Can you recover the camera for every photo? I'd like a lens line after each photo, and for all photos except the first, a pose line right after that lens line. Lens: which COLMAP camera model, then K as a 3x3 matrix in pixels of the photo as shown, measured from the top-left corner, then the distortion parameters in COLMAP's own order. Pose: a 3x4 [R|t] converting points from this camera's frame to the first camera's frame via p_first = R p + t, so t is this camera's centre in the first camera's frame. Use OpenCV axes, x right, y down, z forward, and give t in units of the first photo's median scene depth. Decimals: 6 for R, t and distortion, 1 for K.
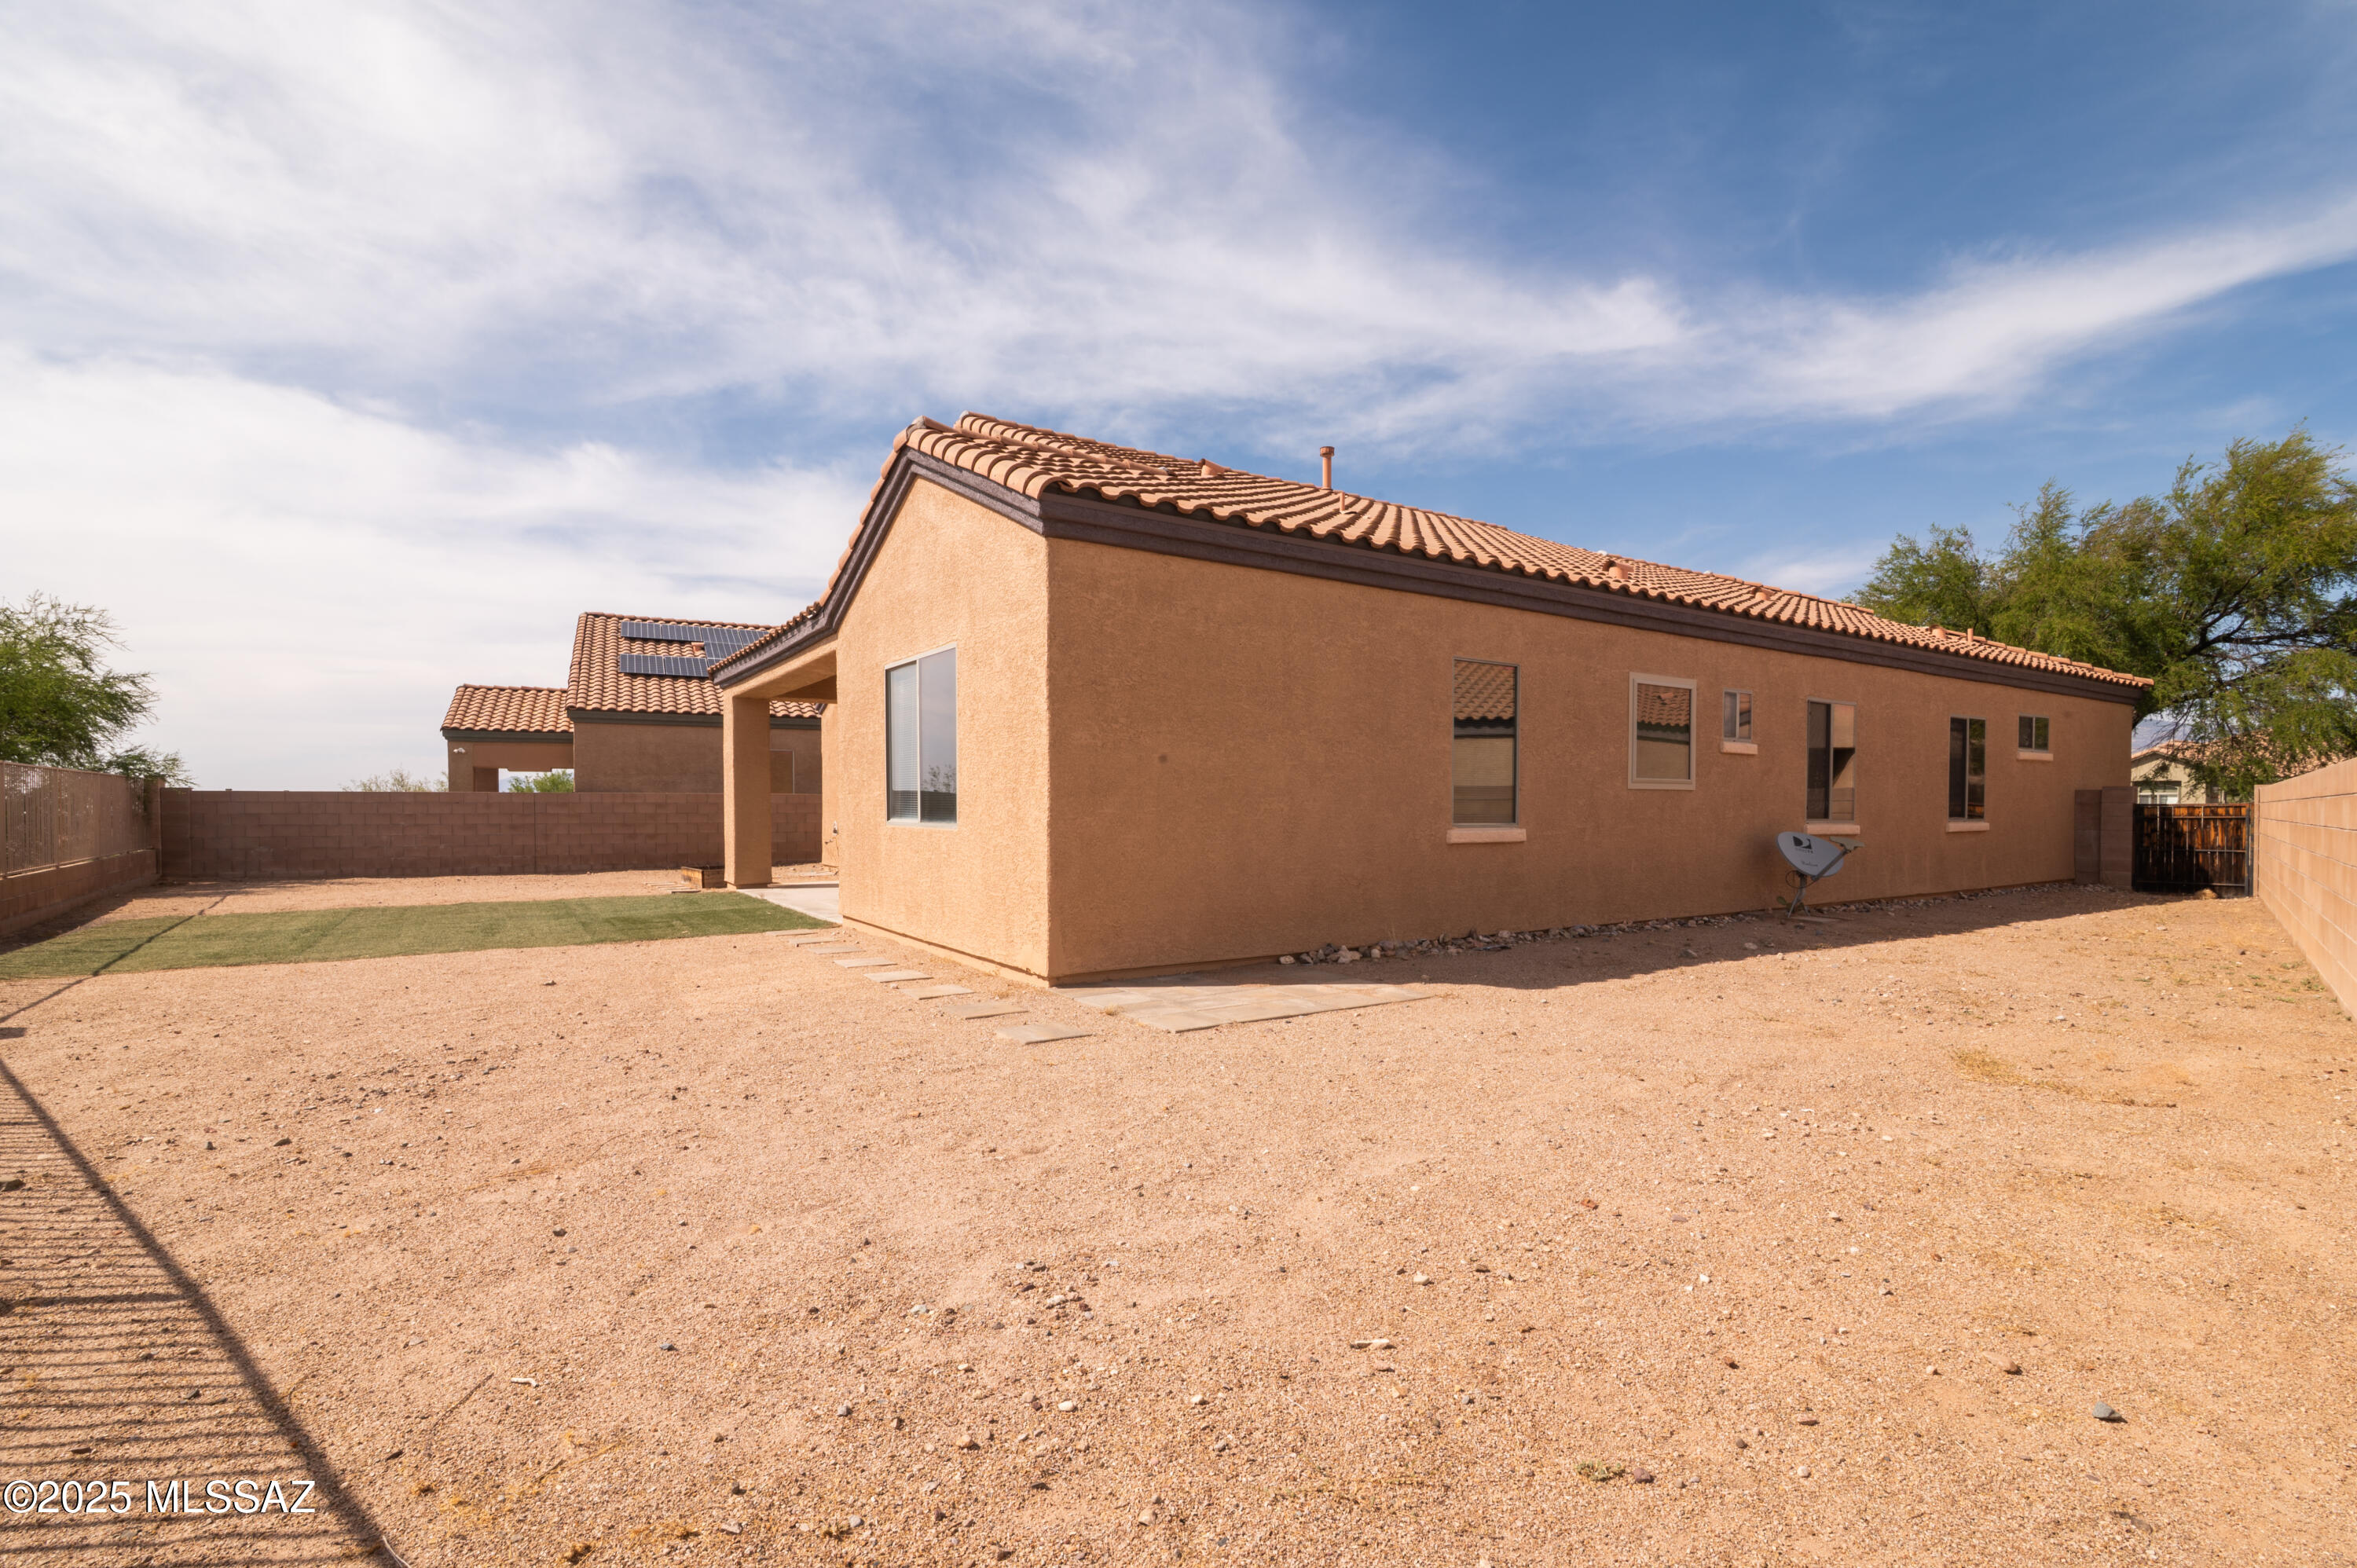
lens RADIAL K [[1079.6, 0, 1180.4], [0, 1079.6, 795.0], [0, 0, 1]] dist [-0.021507, -0.000735]
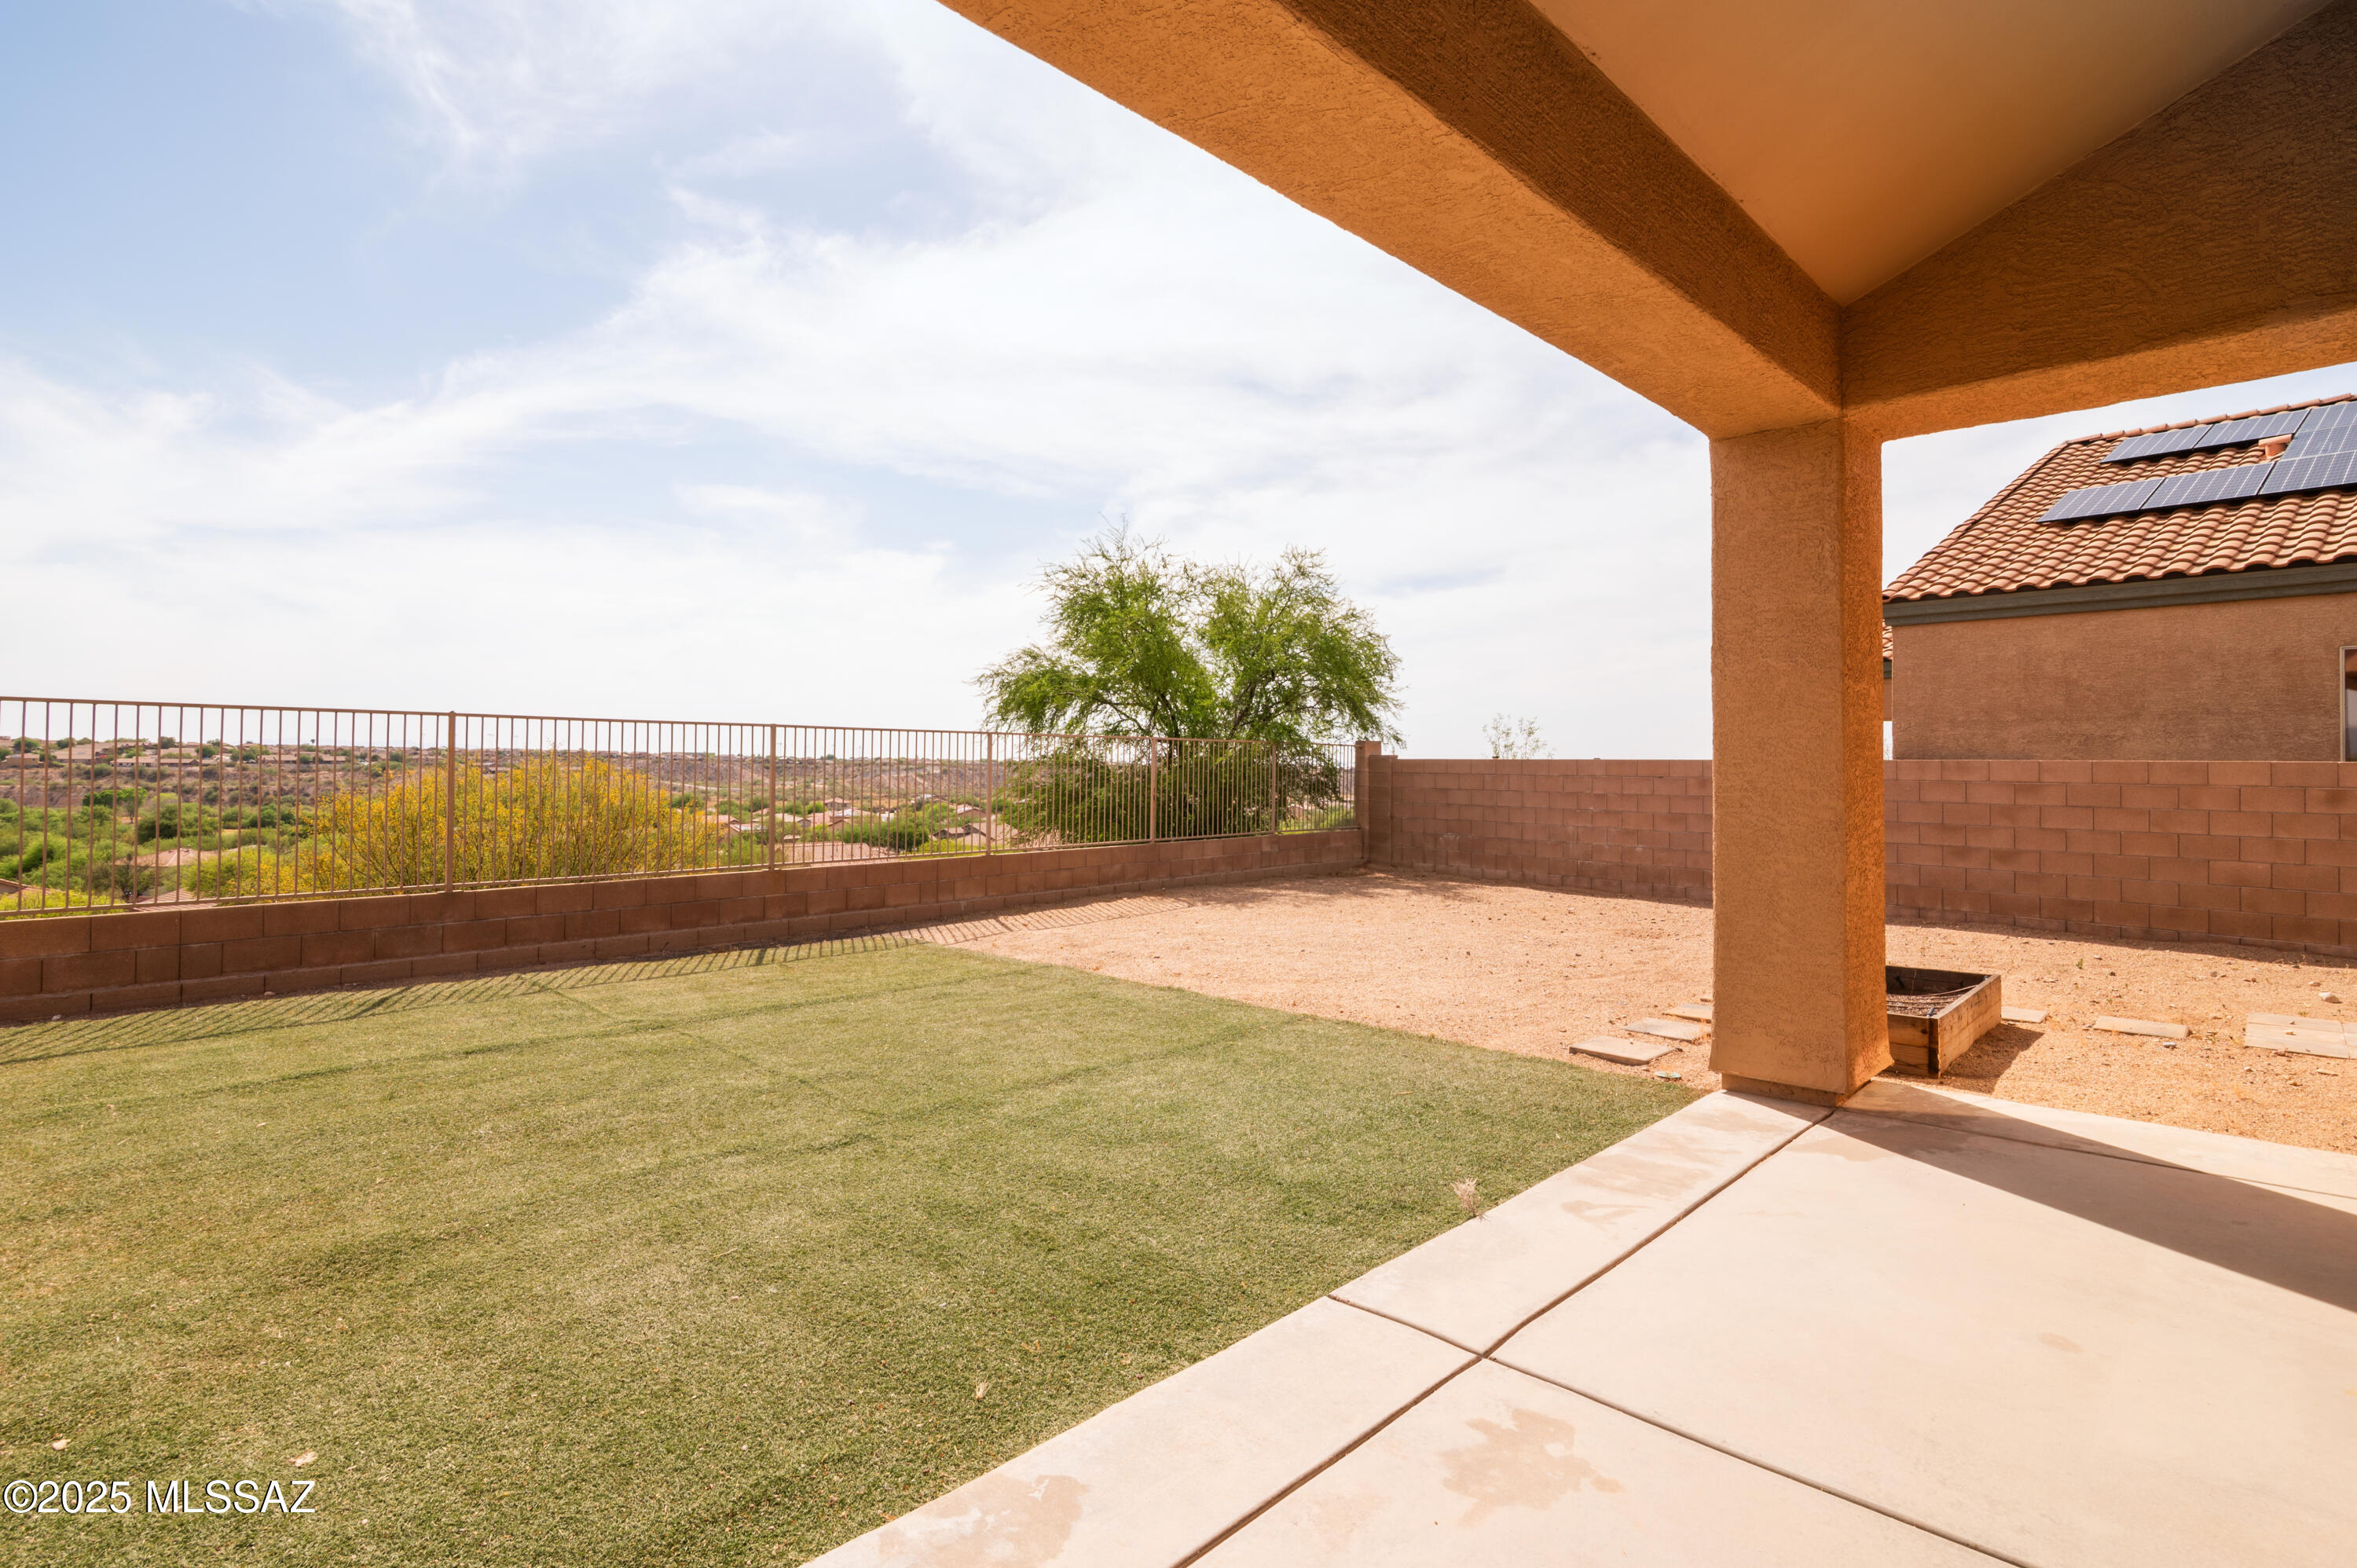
lens RADIAL K [[1166.1, 0, 1179.8], [0, 1166.1, 774.8], [0, 0, 1]] dist [-0.001614, -0.000150]
pose [[0.225712, 0.008967, -0.974153, -0.092150], [-0.001900, 0.999960, 0.008764, 0.000583], [0.974192, -0.000128, 0.225720, 0.555595]]
